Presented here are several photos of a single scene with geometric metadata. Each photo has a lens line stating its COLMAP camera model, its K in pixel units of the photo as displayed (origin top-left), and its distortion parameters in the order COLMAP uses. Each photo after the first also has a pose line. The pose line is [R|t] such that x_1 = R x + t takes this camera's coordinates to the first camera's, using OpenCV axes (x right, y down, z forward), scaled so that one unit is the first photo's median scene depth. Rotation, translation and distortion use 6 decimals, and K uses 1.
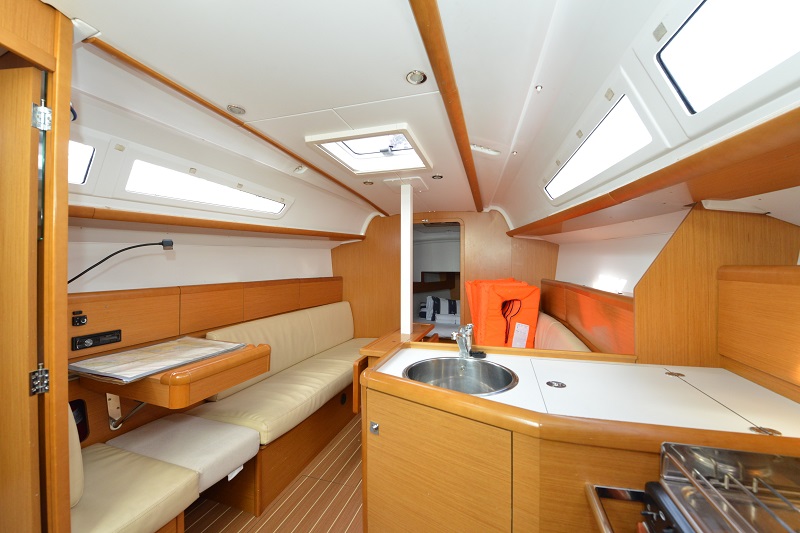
lens RADIAL K [[319.9, 0, 401.8], [0, 319.9, 262.9], [0, 0, 1]] dist [-0.019524, -0.000422]
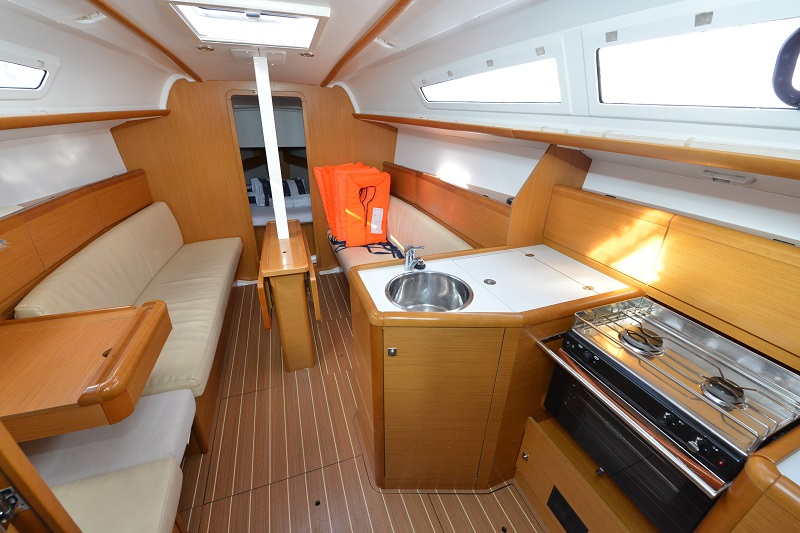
lens RADIAL K [[319.9, 0, 401.8], [0, 319.9, 262.9], [0, 0, 1]] dist [-0.019524, -0.000422]
pose [[0.796964, -0.237008, 0.555585, -0.323202], [-0.025253, 0.905925, 0.422685, -0.159372], [-0.603498, -0.350895, 0.716005, 0.096934]]
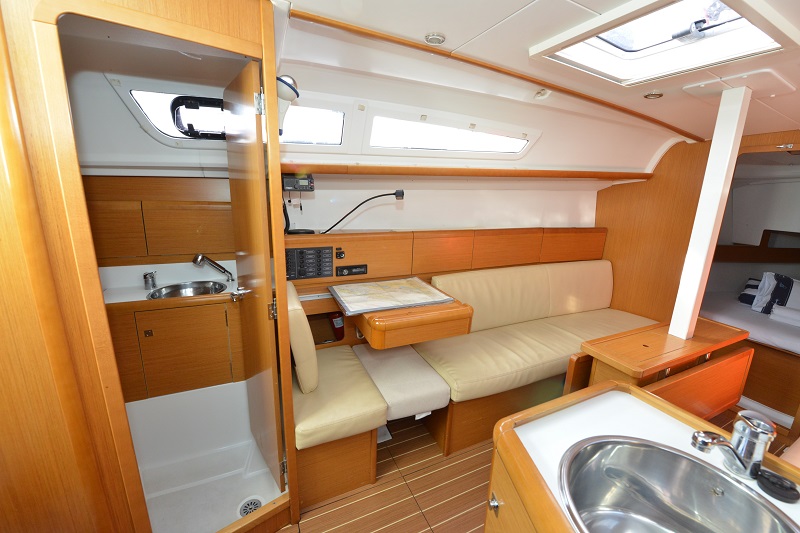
lens RADIAL K [[319.9, 0, 401.8], [0, 319.9, 262.9], [0, 0, 1]] dist [-0.019524, -0.000422]
pose [[0.671722, 0.187846, -0.716592, 0.086137], [-0.026400, 0.972773, 0.230253, -0.074167], [0.740333, -0.135747, 0.658392, 0.224184]]
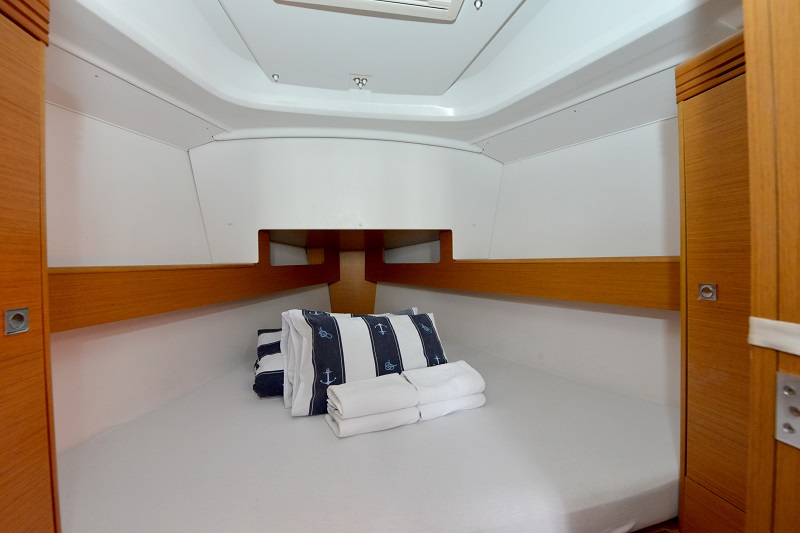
lens RADIAL K [[319.9, 0, 401.8], [0, 319.9, 262.9], [0, 0, 1]] dist [-0.019524, -0.000422]
pose [[0.879224, -0.019506, 0.476010, 0.091753], [0.013664, 0.999783, 0.015731, 0.142782], [-0.476213, -0.007327, 0.879299, 1.695847]]
